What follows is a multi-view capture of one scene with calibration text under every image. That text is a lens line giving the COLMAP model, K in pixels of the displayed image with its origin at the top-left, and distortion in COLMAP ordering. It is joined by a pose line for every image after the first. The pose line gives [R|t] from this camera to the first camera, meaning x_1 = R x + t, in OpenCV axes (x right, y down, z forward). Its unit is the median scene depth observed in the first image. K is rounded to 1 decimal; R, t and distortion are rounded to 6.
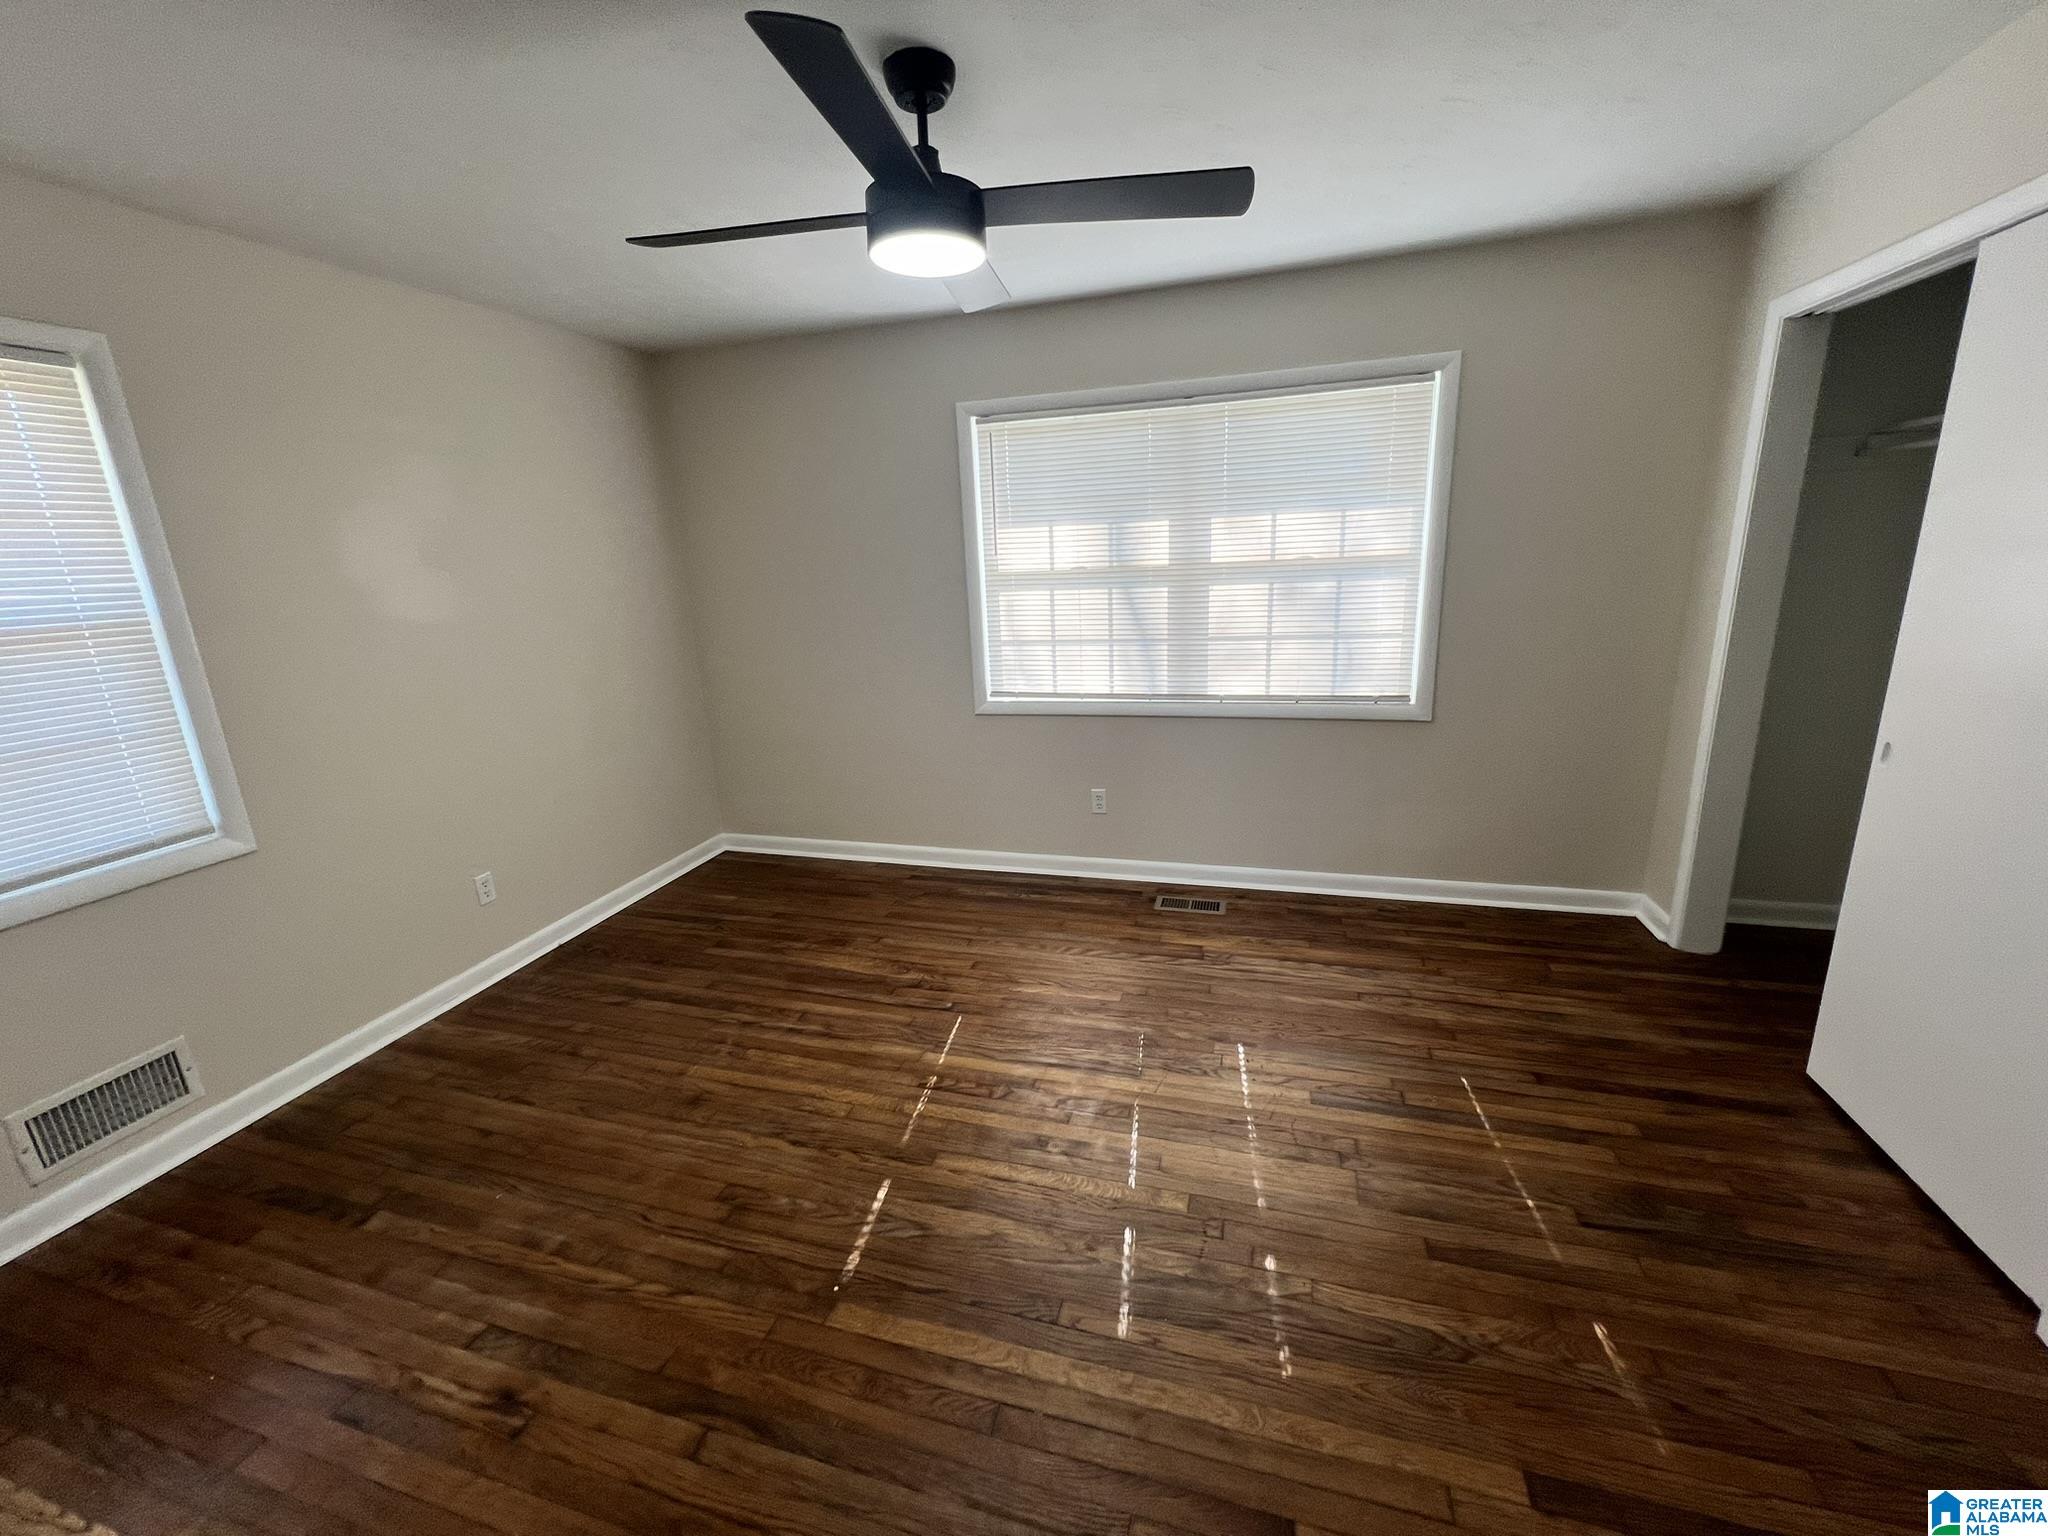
lens RADIAL K [[822.0, 0, 1019.7], [0, 822.0, 762.8], [0, 0, 1]] dist [0.000229, 0.000245]
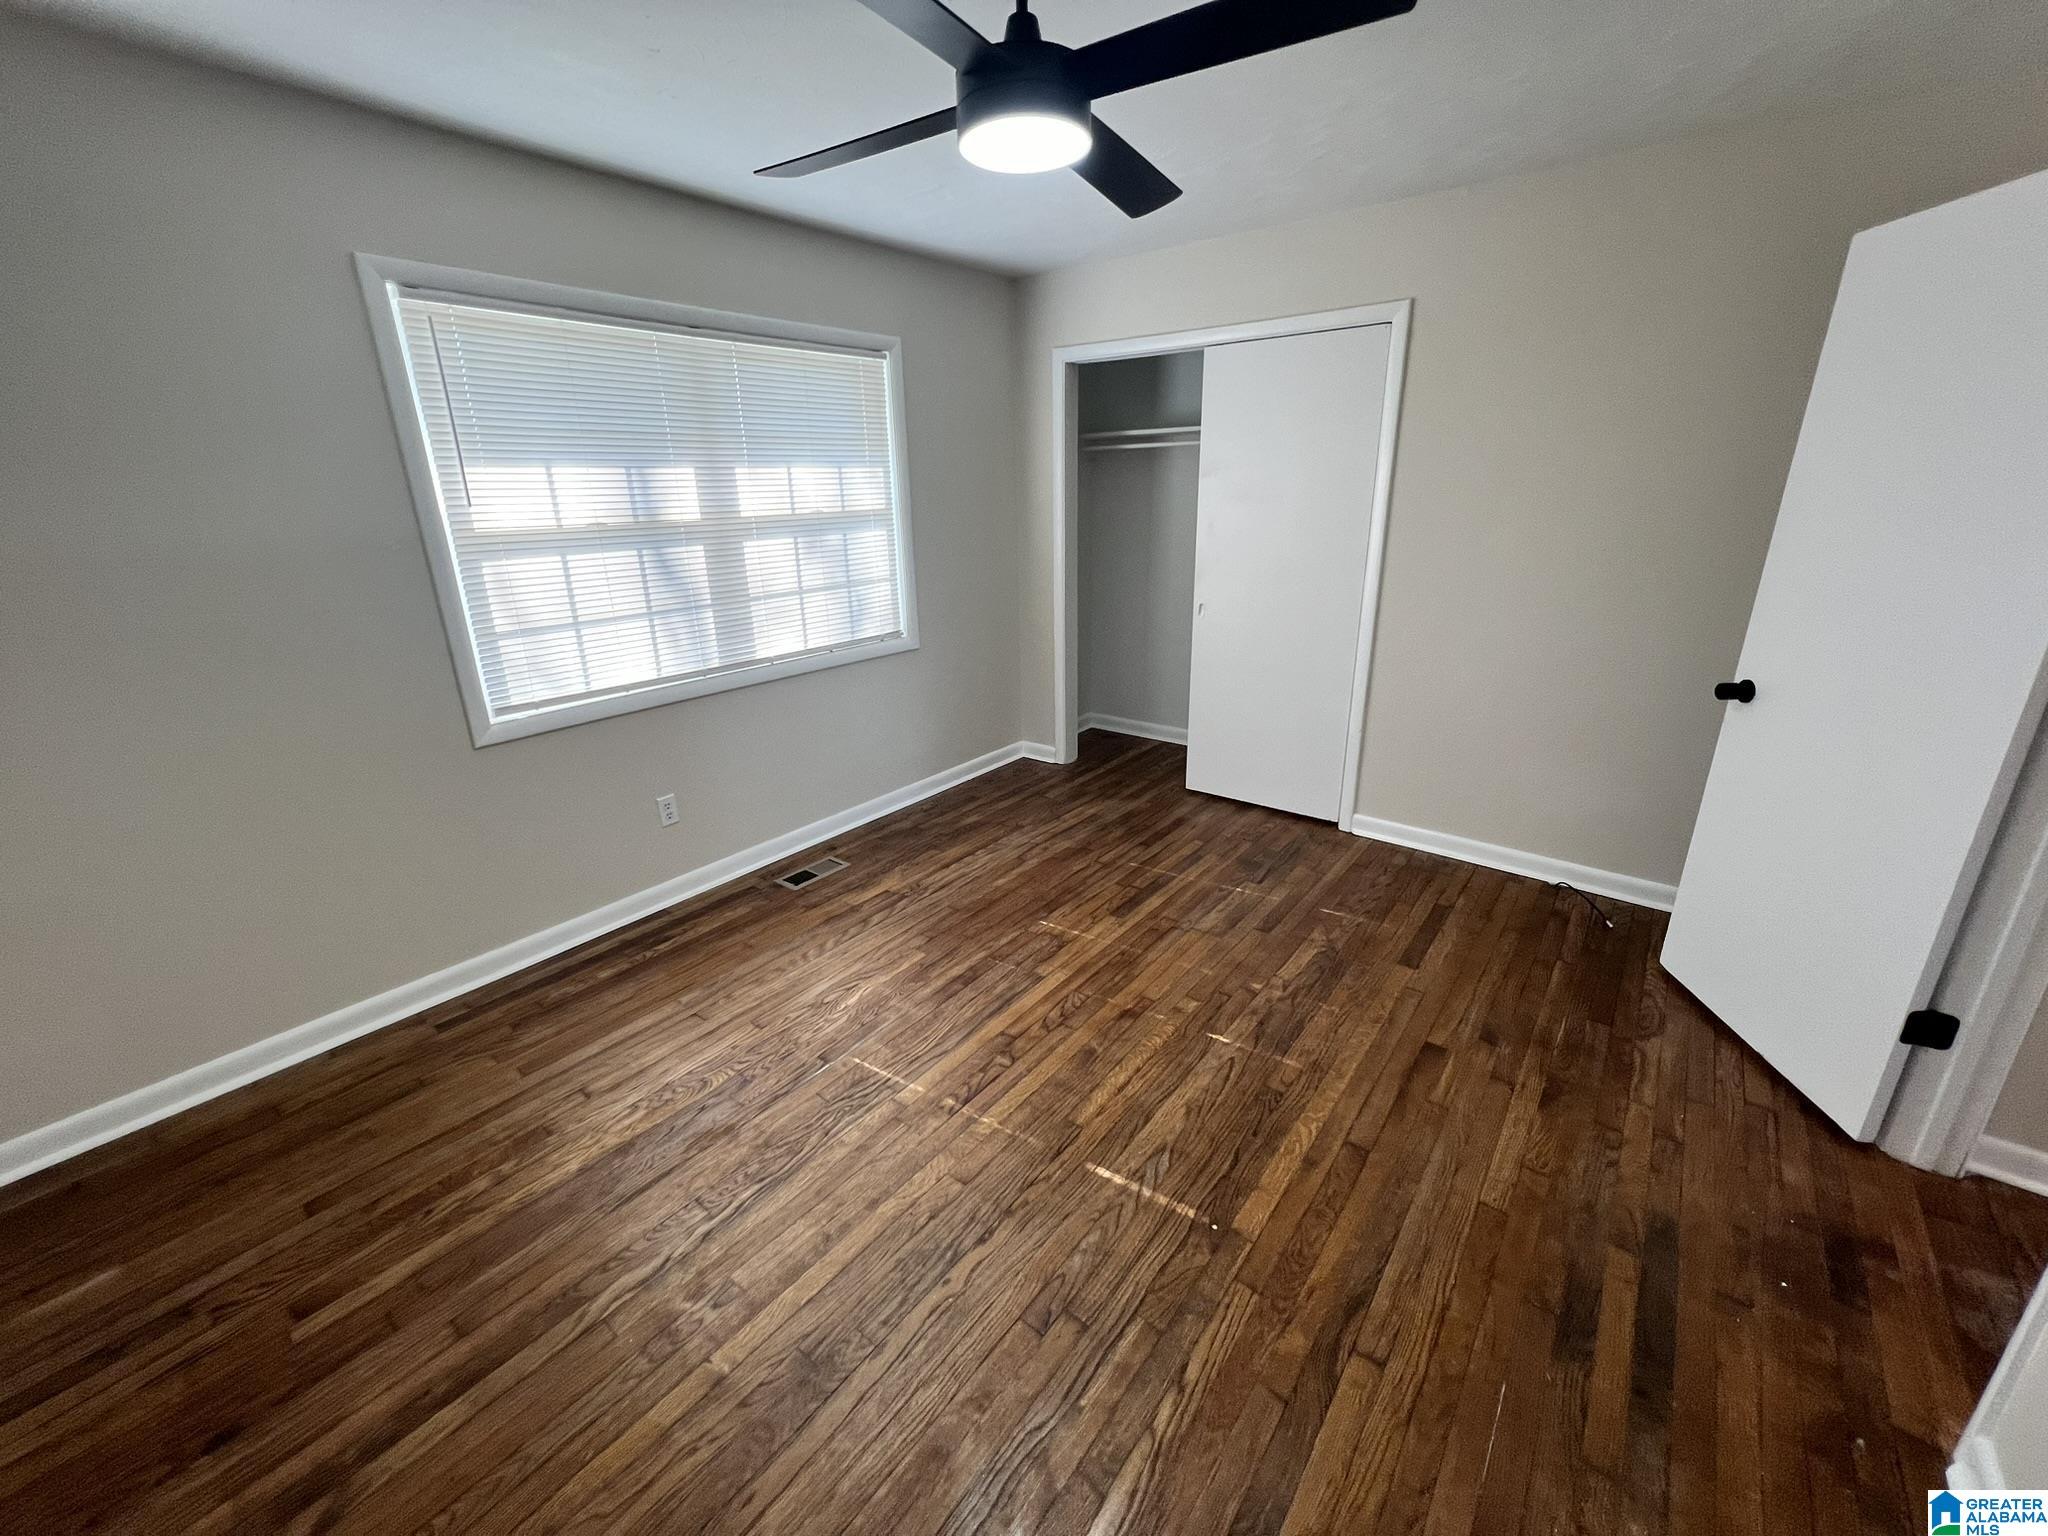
lens RADIAL K [[814.8, 0, 1021.2], [0, 814.8, 761.7], [0, 0, 1]] dist [-0.000779, -0.000202]
pose [[0.373122, -0.264421, 0.889304, -0.550058], [0.237480, 0.953814, 0.183963, -0.074858], [-0.896874, 0.142552, 0.418683, 0.375551]]
